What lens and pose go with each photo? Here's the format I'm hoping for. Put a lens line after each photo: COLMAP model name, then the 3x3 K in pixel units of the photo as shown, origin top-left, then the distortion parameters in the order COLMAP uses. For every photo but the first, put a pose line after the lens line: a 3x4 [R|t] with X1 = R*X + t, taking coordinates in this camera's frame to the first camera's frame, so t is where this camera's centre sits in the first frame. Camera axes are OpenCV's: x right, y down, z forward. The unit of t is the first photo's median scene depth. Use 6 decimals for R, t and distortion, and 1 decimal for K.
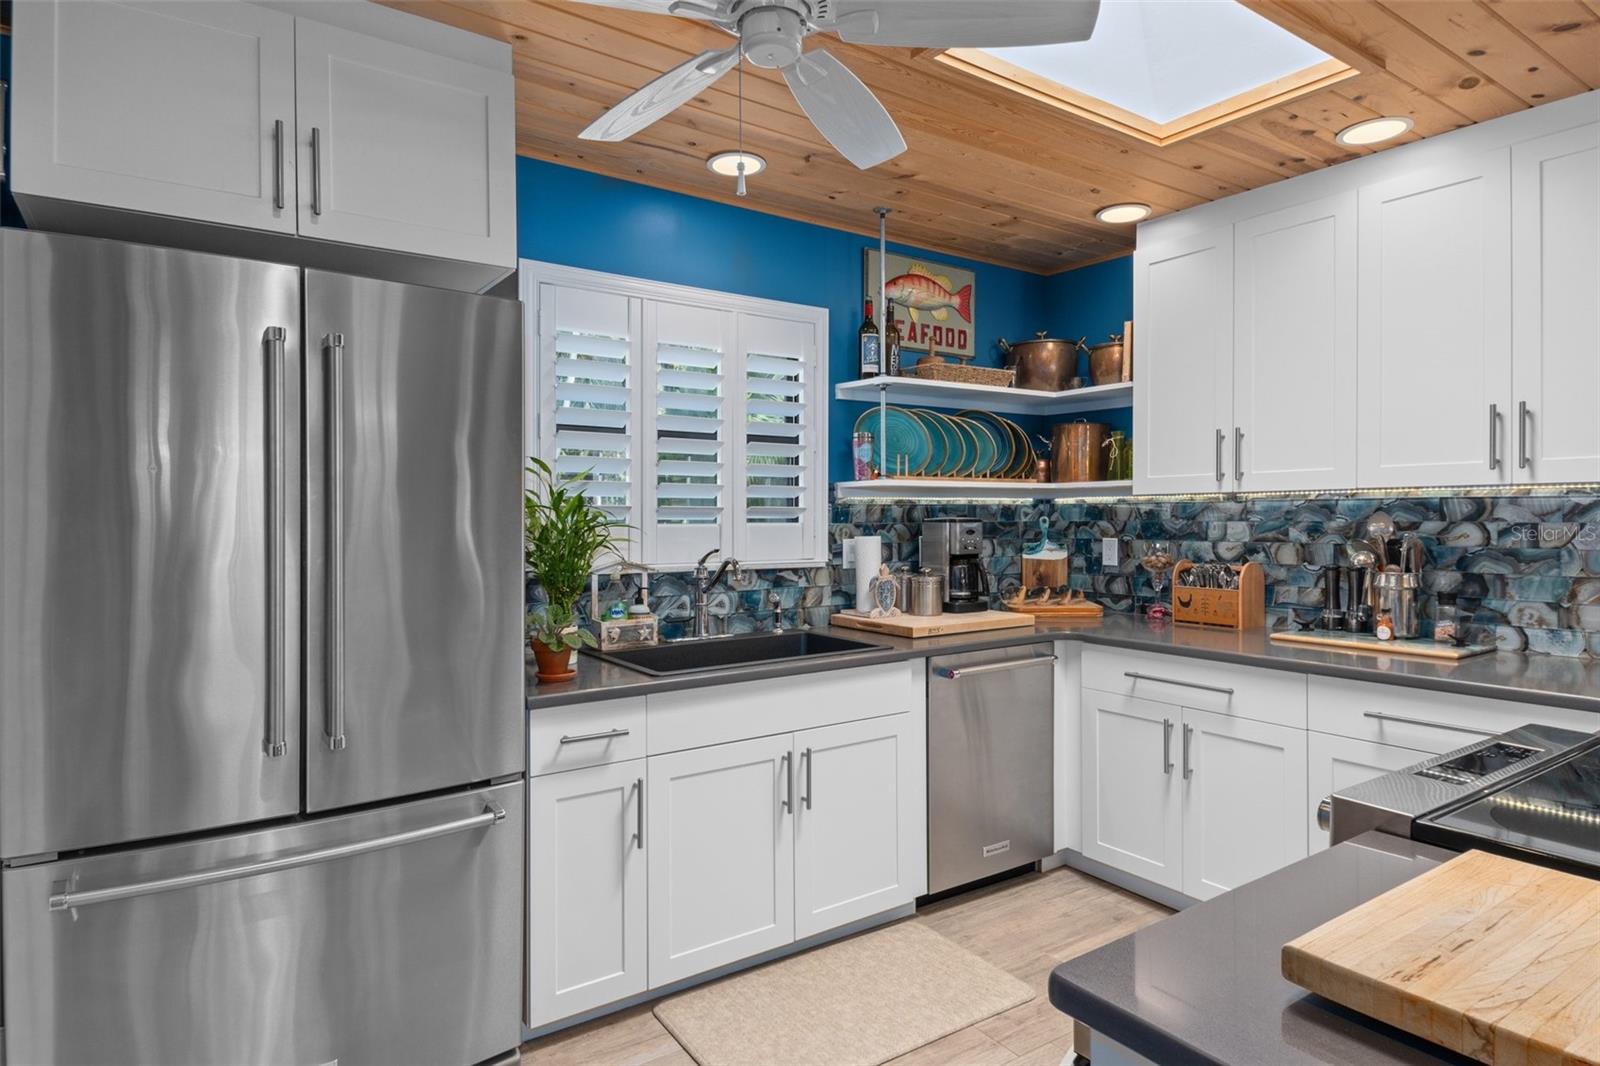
lens RADIAL K [[877.8, 0, 783.7], [0, 877.8, 531.1], [0, 0, 1]] dist [0.041852, -0.027653]
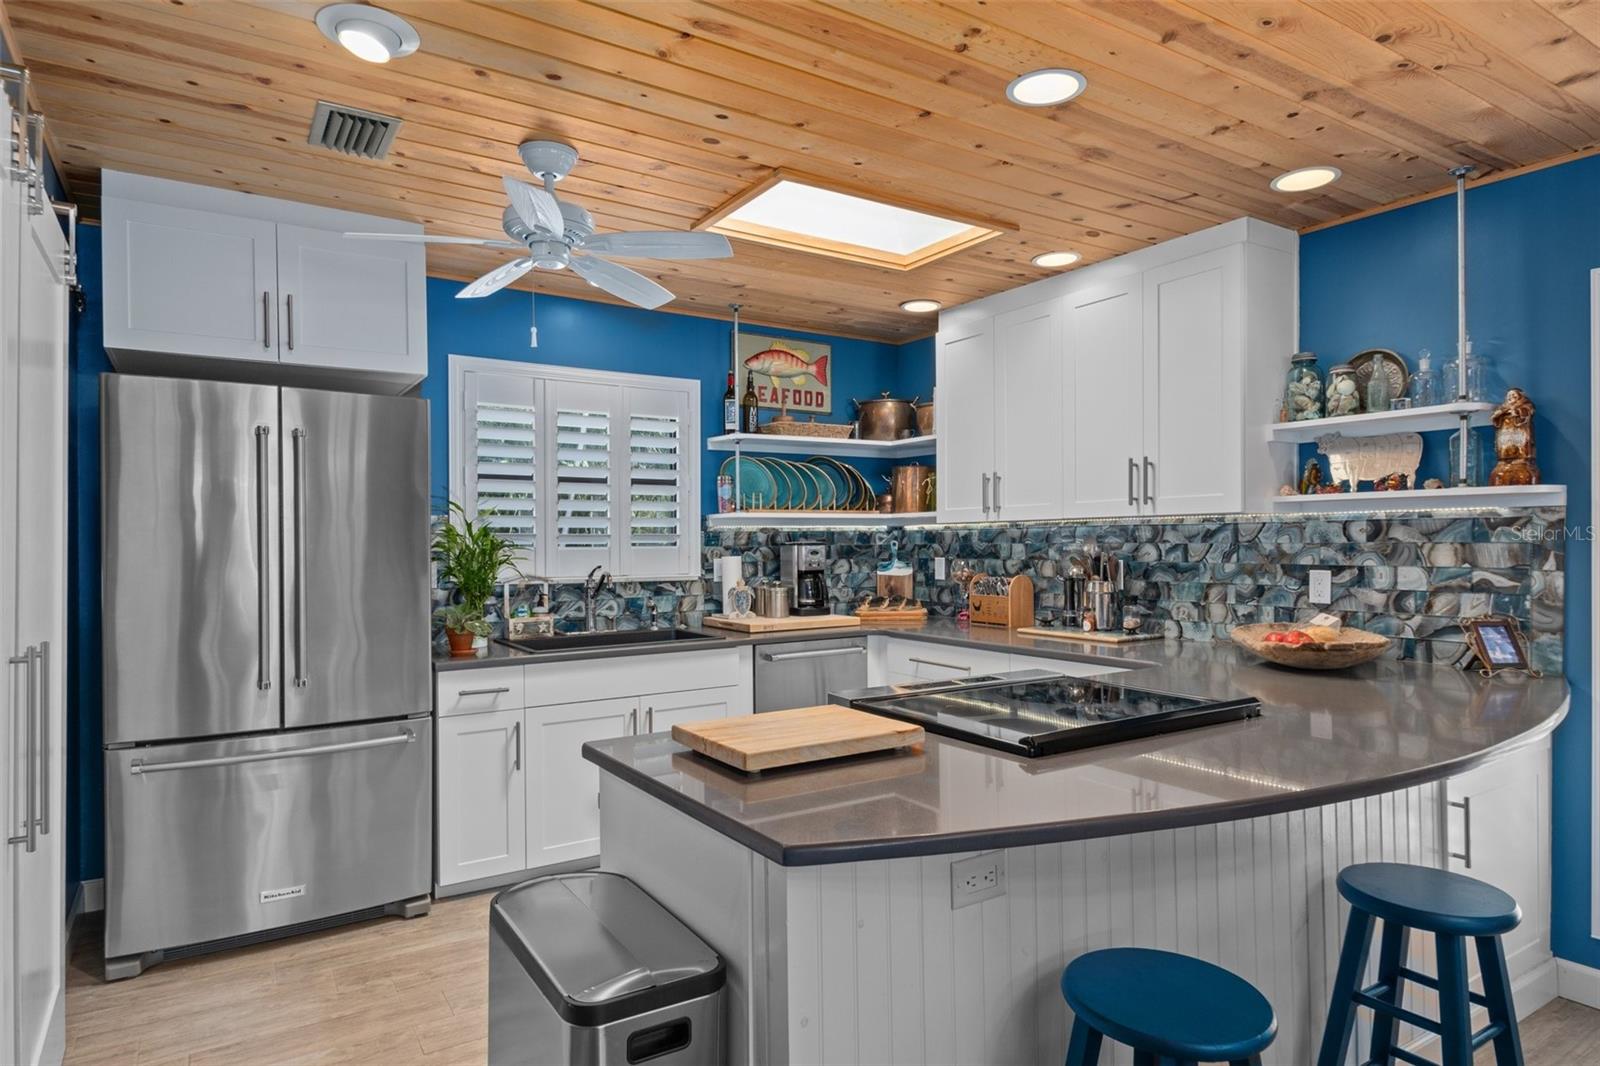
lens RADIAL K [[922.8, 0, 795.5], [0, 922.8, 558.5], [0, 0, 1]] dist [0.033107, -0.000399]
pose [[0.999011, -0.003580, -0.044327, 0.252345], [0.003613, 0.999993, 0.000672, 0.008478], [0.044325, -0.000832, 0.999017, -0.351054]]
